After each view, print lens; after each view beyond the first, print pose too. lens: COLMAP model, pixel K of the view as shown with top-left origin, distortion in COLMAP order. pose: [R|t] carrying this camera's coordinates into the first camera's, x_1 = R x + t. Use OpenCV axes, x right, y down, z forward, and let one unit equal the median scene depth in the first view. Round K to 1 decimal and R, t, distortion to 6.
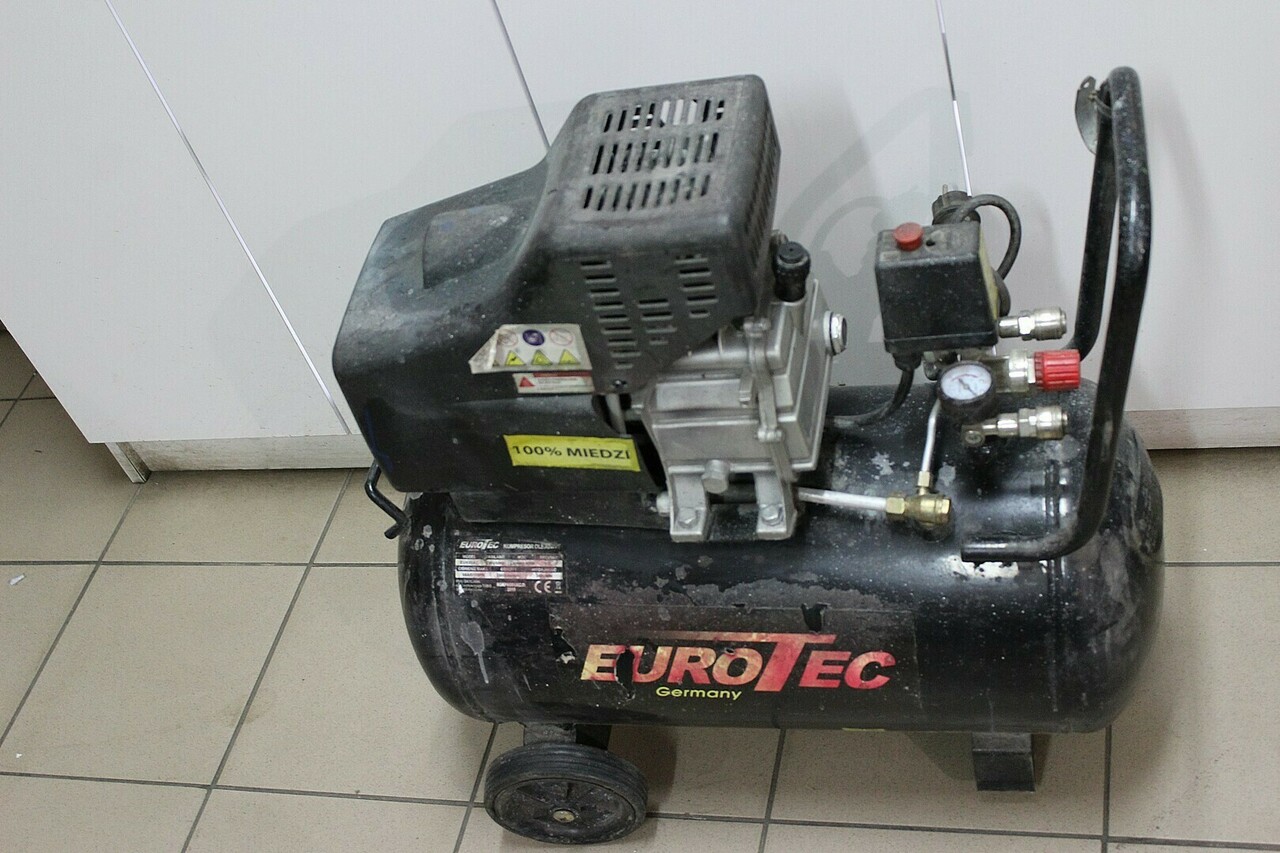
lens RADIAL K [[1596.5, 0, 640.0], [0, 1596.5, 426.5], [0, 0, 1]] dist [-0.041043, 0.015224]
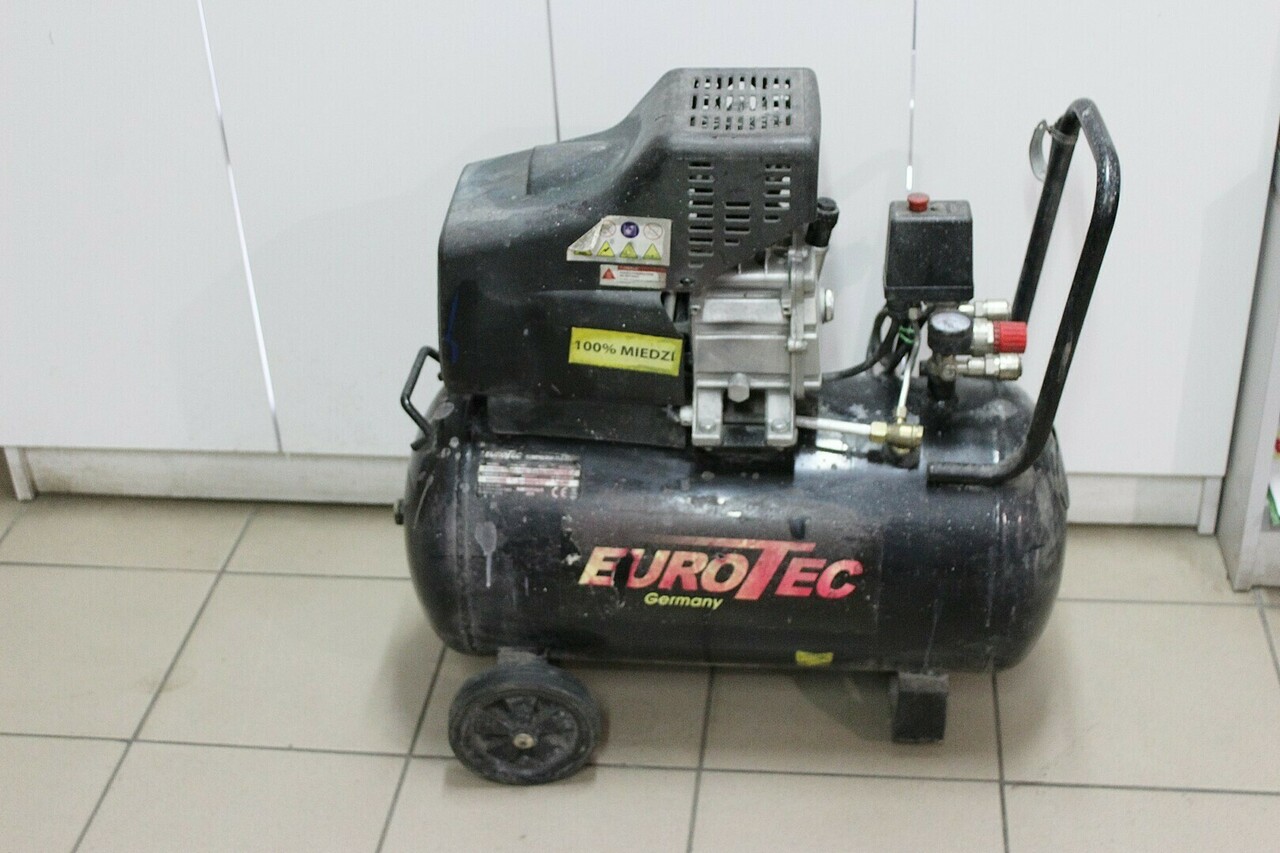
lens RADIAL K [[1750.9, 0, 640.0], [0, 1750.9, 426.5], [0, 0, 1]] dist [-0.012552, -0.041021]
pose [[0.970191, 0.132585, 0.202857, -0.281425], [-0.080111, 0.965472, -0.247883, 0.382515], [-0.228718, 0.224243, 0.947314, -0.224842]]
